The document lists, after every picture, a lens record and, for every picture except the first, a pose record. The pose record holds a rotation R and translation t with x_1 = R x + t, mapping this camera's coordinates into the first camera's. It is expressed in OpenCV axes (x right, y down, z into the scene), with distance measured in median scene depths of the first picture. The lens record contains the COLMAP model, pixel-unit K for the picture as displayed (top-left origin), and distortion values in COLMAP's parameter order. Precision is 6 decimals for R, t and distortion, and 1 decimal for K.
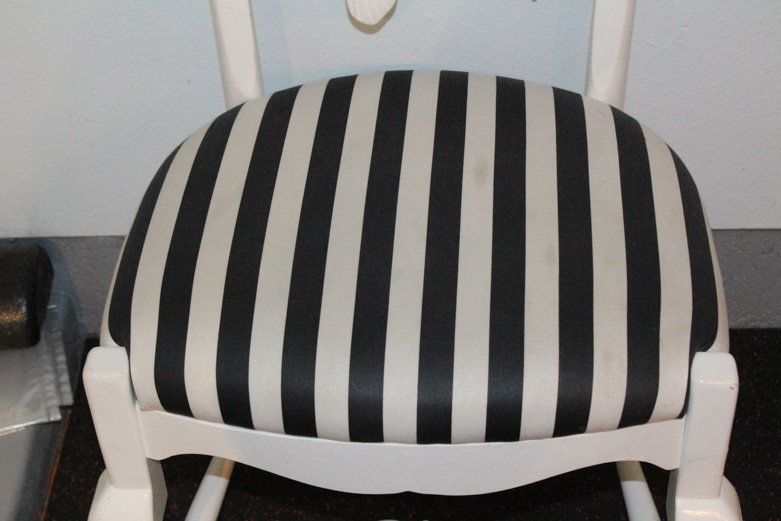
lens RADIAL K [[1547.6, 0, 391.2], [0, 1547.6, 260.4], [0, 0, 1]] dist [-0.028478, 0.000000]
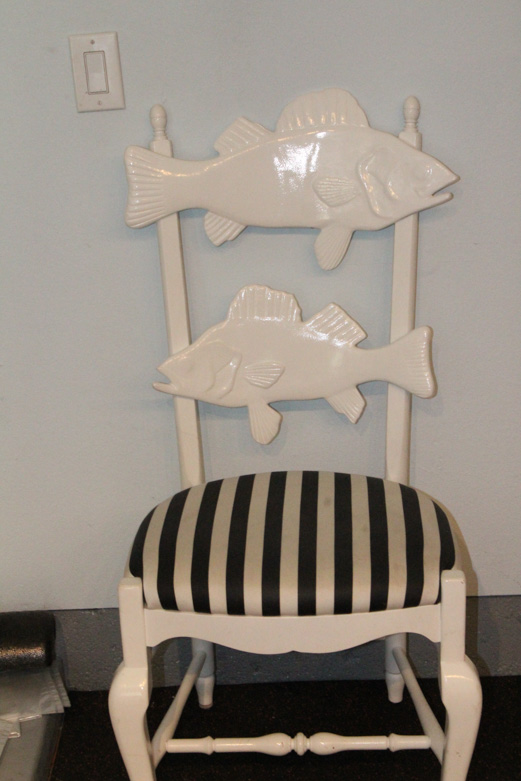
lens RADIAL K [[1547.6, 0, 260.1], [0, 1547.6, 390.3], [0, 0, 1]] dist [-0.028478, 0.000000]
pose [[0.999761, -0.006508, 0.020860, -0.056530], [0.013636, 0.931752, -0.362839, 0.458279], [-0.017074, 0.363037, 0.931618, -0.722182]]
